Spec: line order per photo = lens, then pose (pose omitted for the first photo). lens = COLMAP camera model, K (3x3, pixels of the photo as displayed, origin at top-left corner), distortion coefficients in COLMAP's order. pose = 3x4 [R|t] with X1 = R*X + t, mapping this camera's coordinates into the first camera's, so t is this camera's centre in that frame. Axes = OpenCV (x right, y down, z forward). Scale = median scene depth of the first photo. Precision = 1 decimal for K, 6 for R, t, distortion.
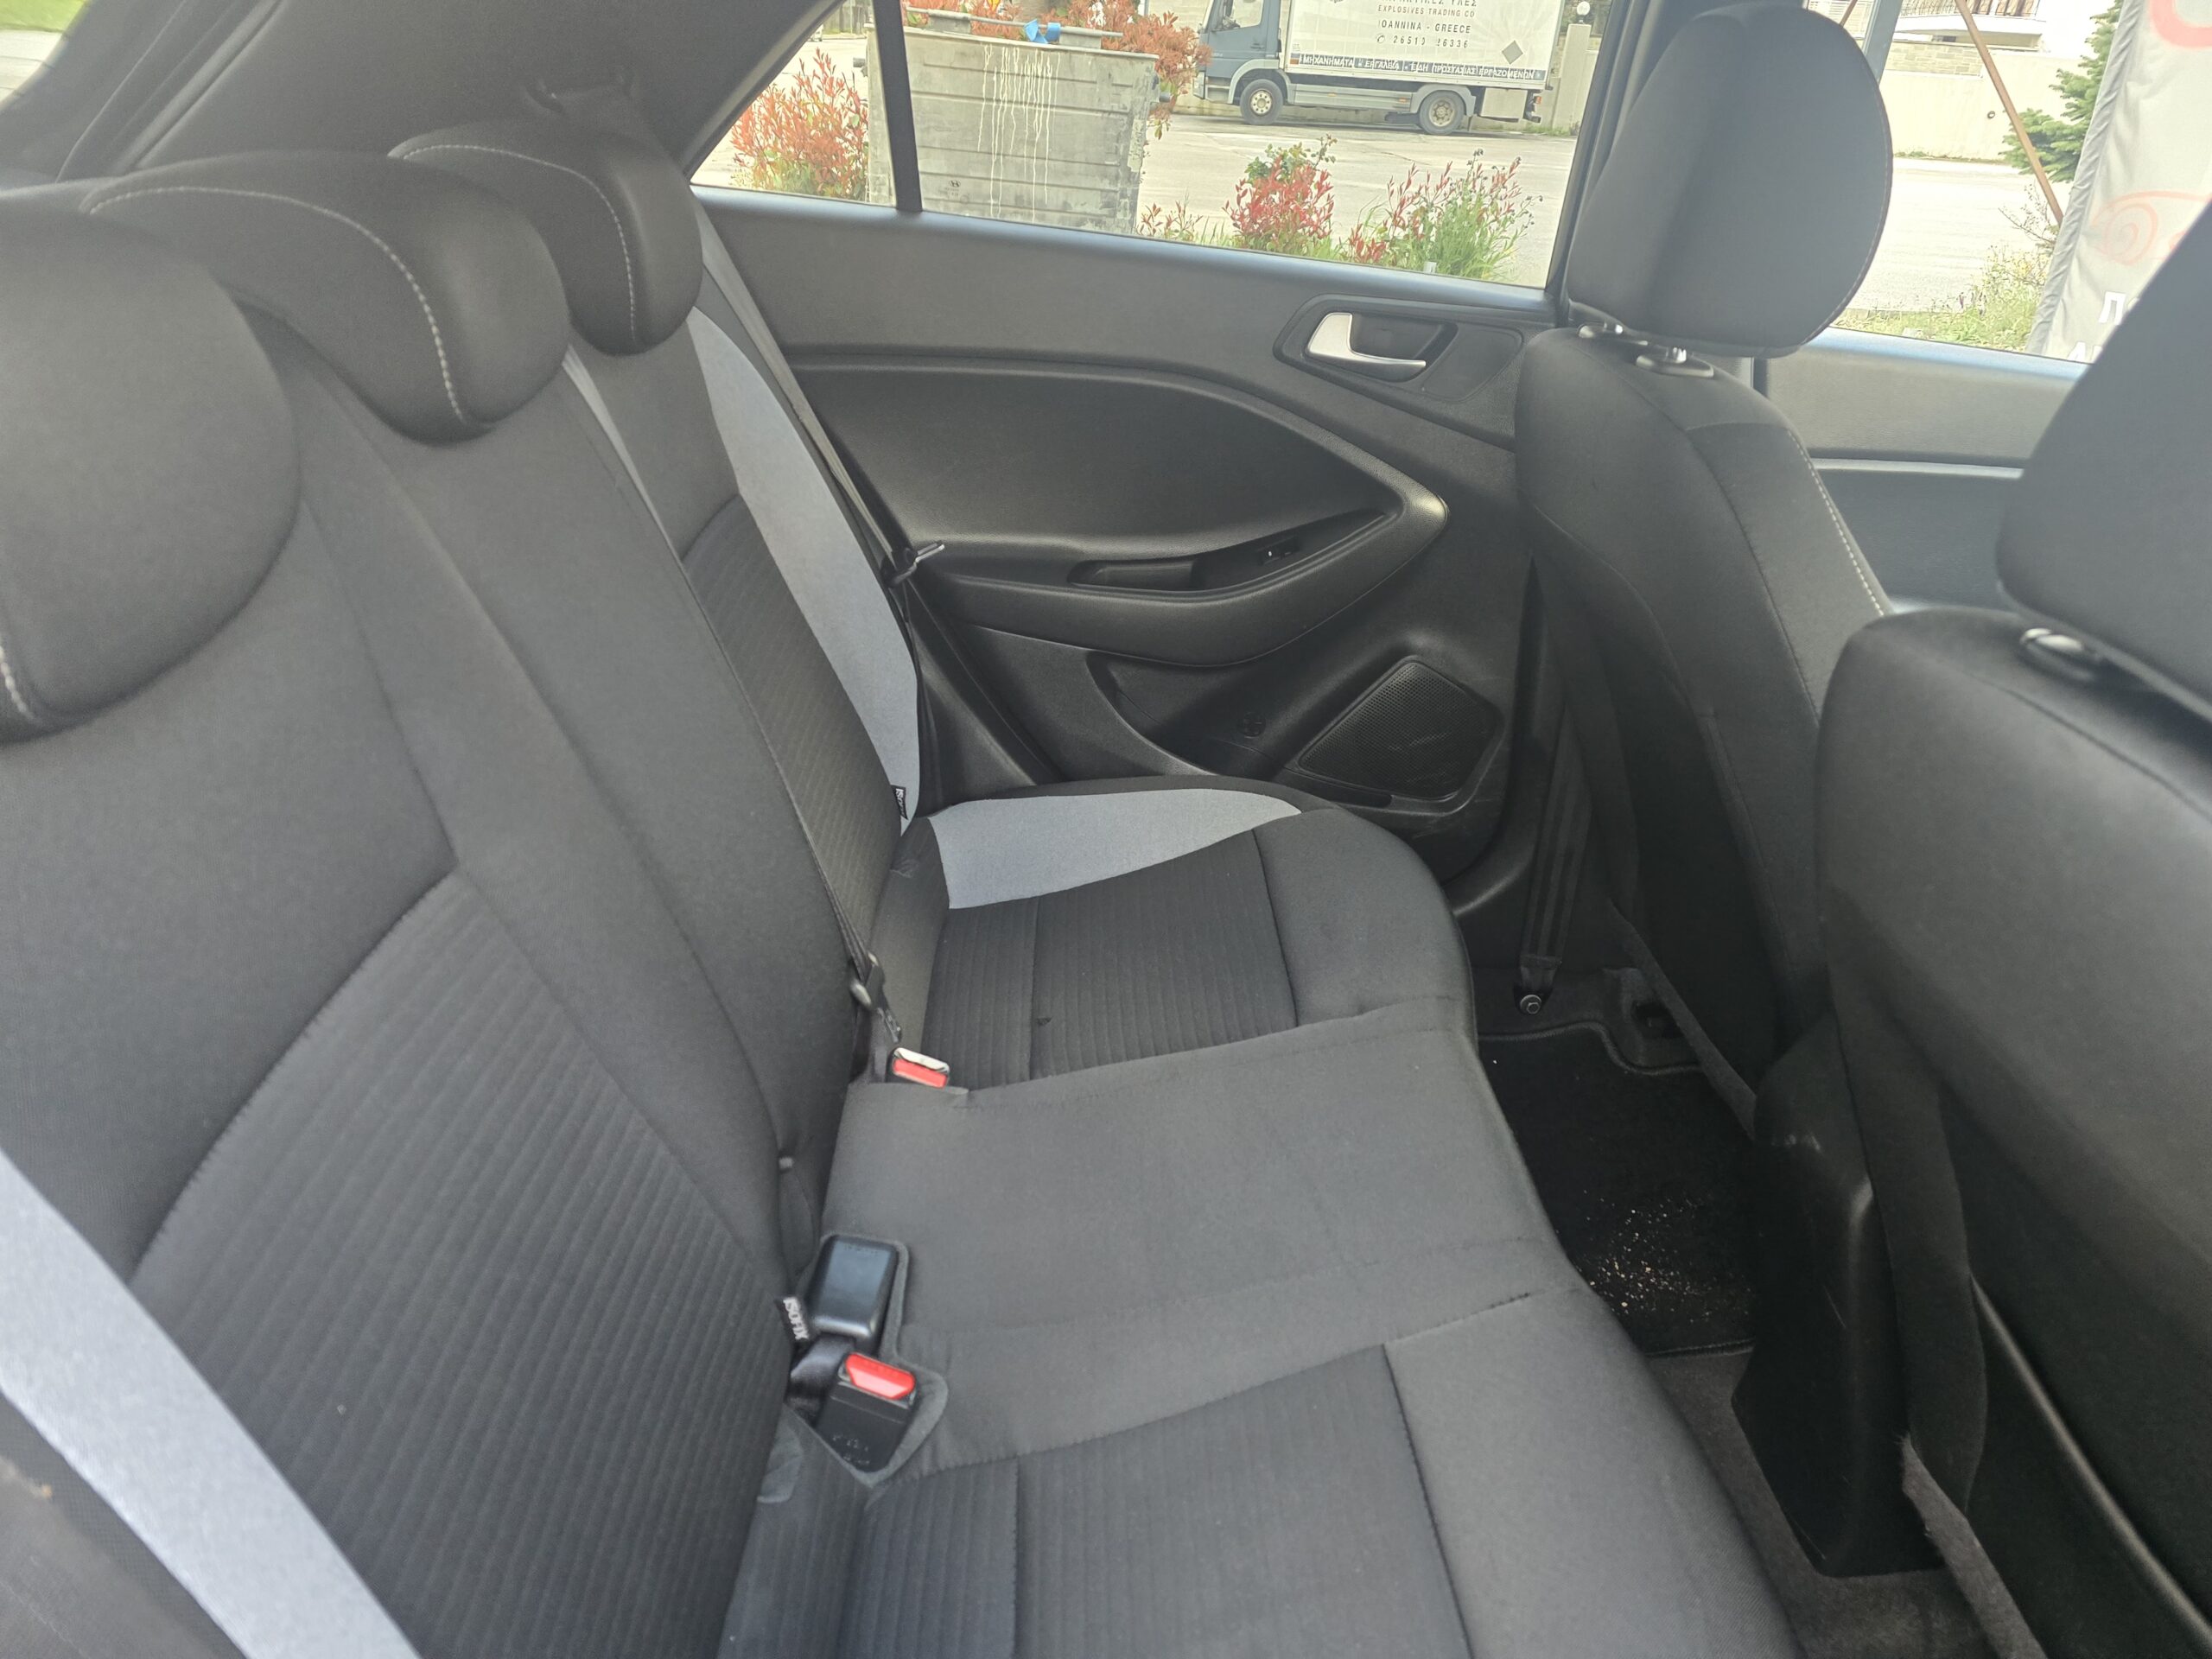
lens RADIAL K [[1474.2, 0, 1097.5], [0, 1474.2, 830.4], [0, 0, 1]] dist [0.072270, -0.069024]
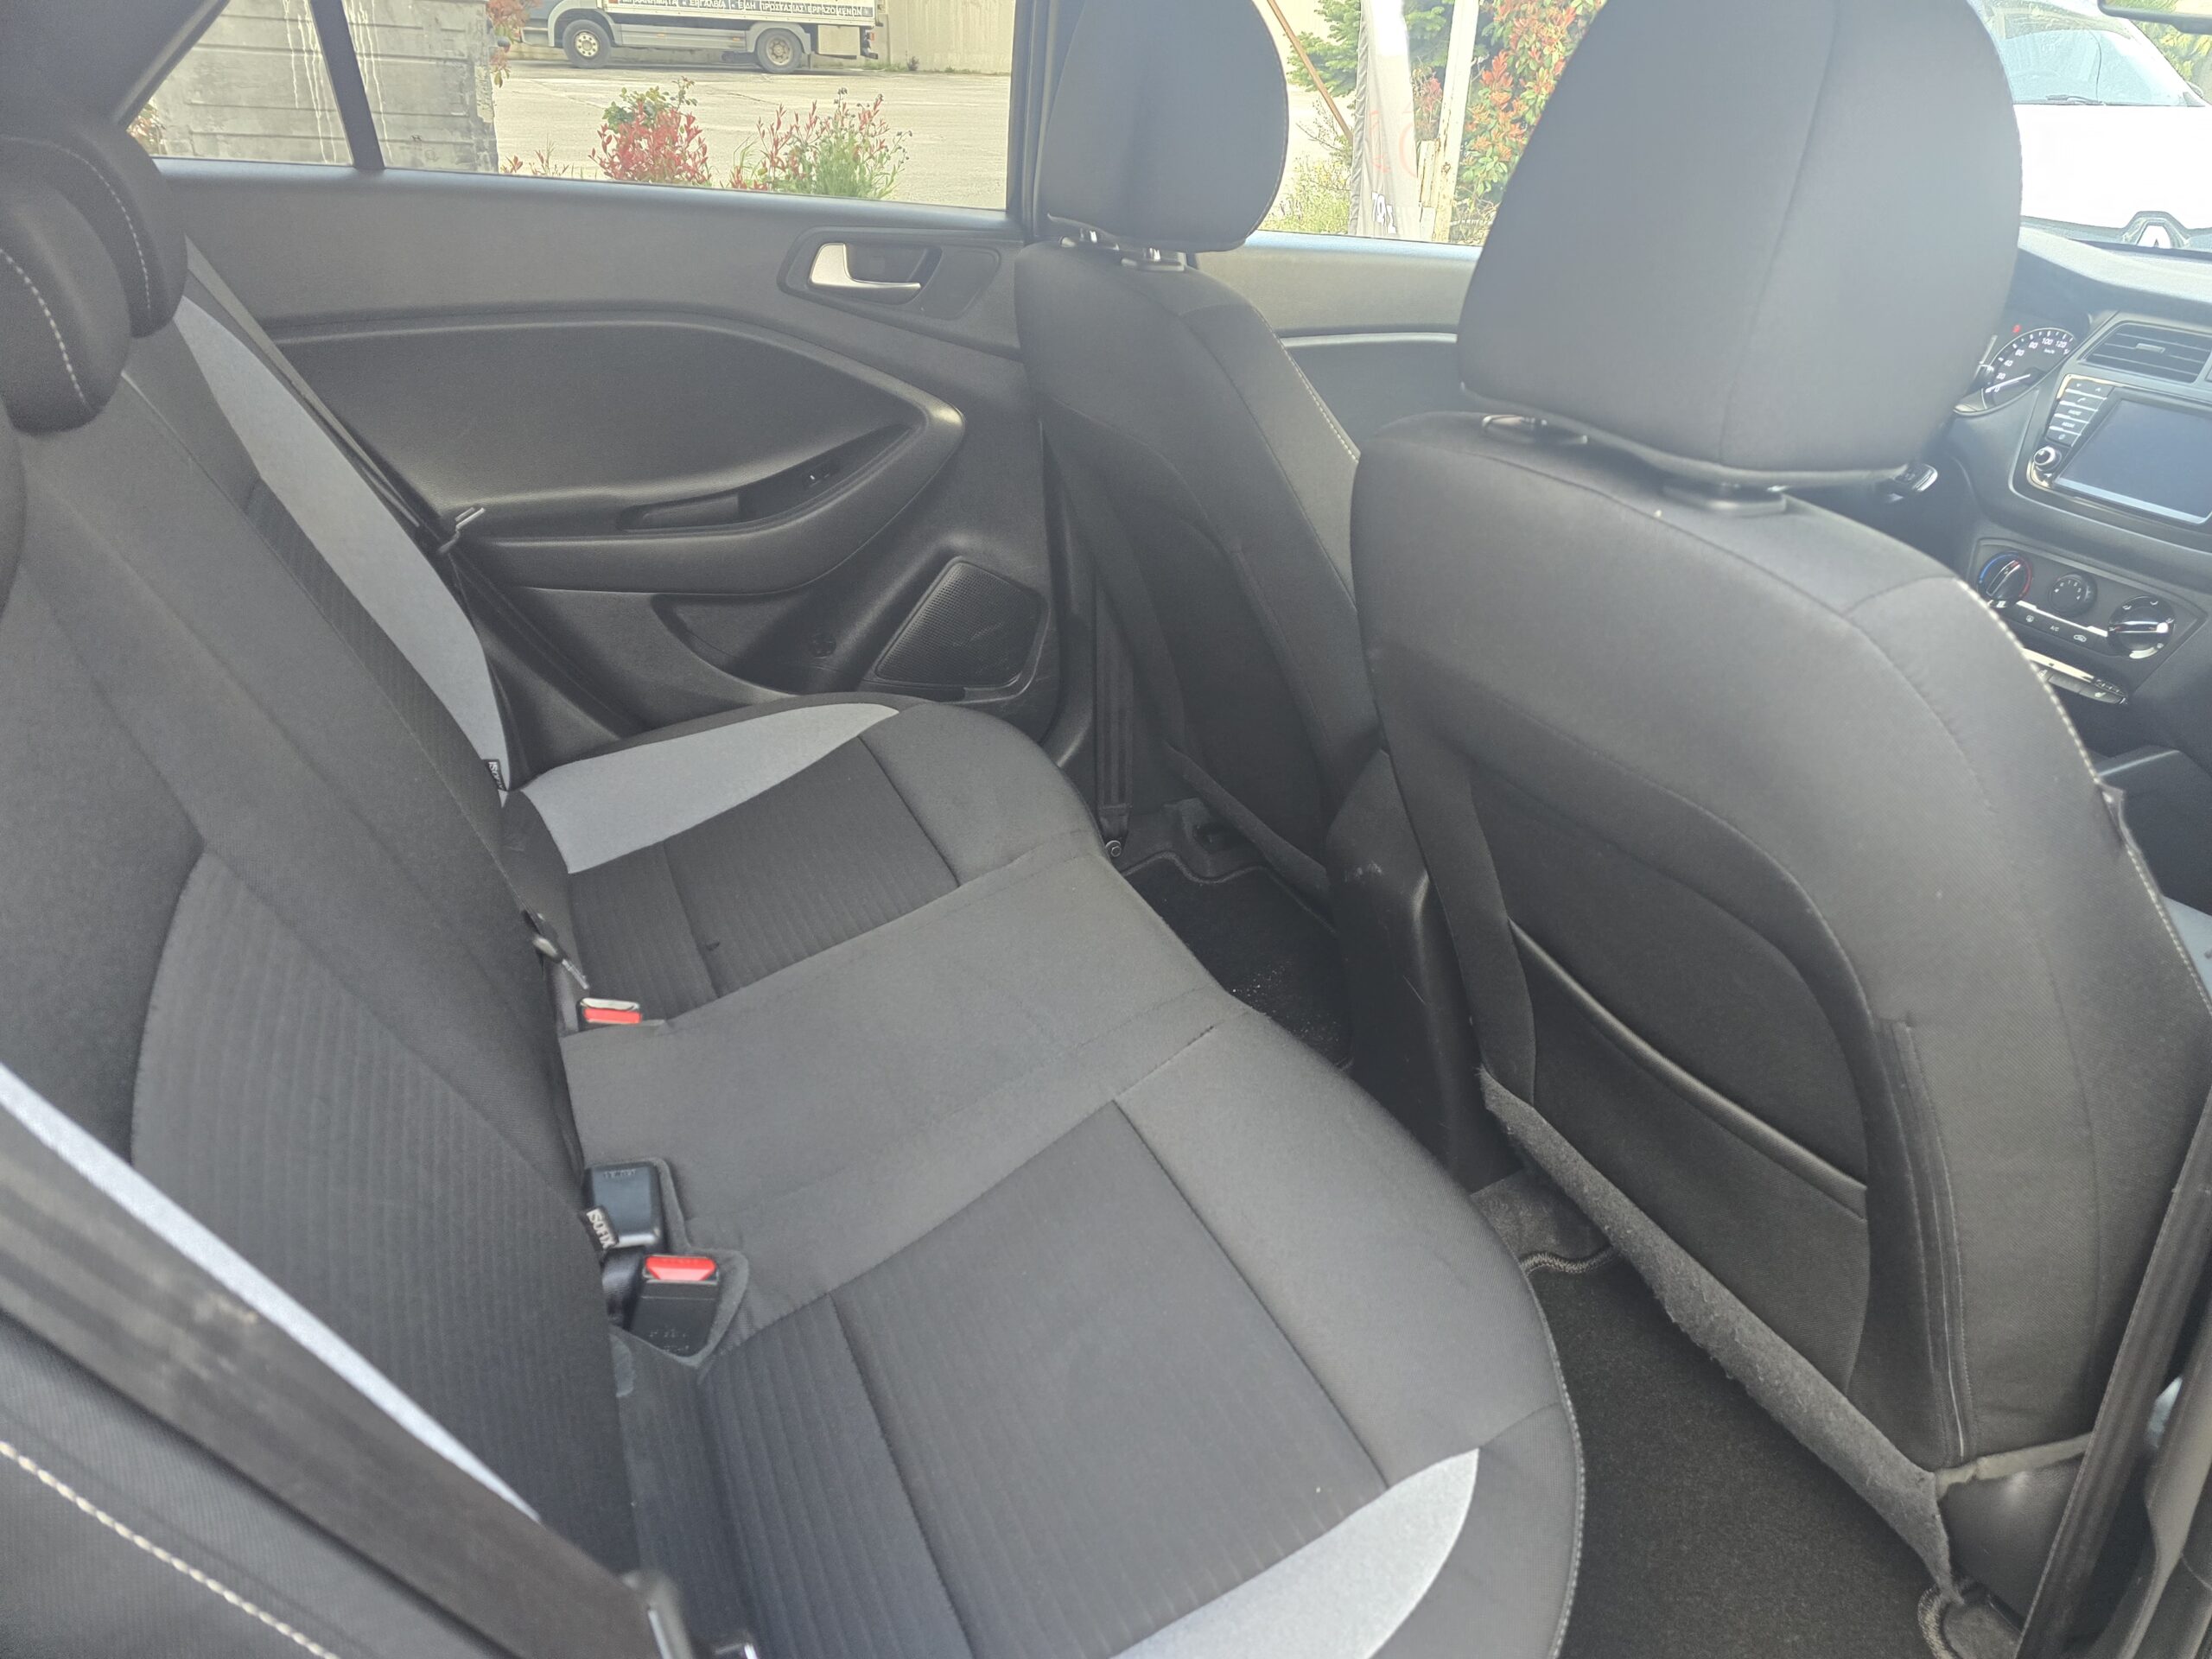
lens RADIAL K [[1474.2, 0, 1126.7], [0, 1474.2, 828.3], [0, 0, 1]] dist [0.072270, -0.069024]
pose [[0.915182, -0.212035, 0.342759, -0.099973], [0.201167, 0.977235, 0.067405, 0.033264], [-0.349248, 0.007264, 0.937002, -0.075299]]
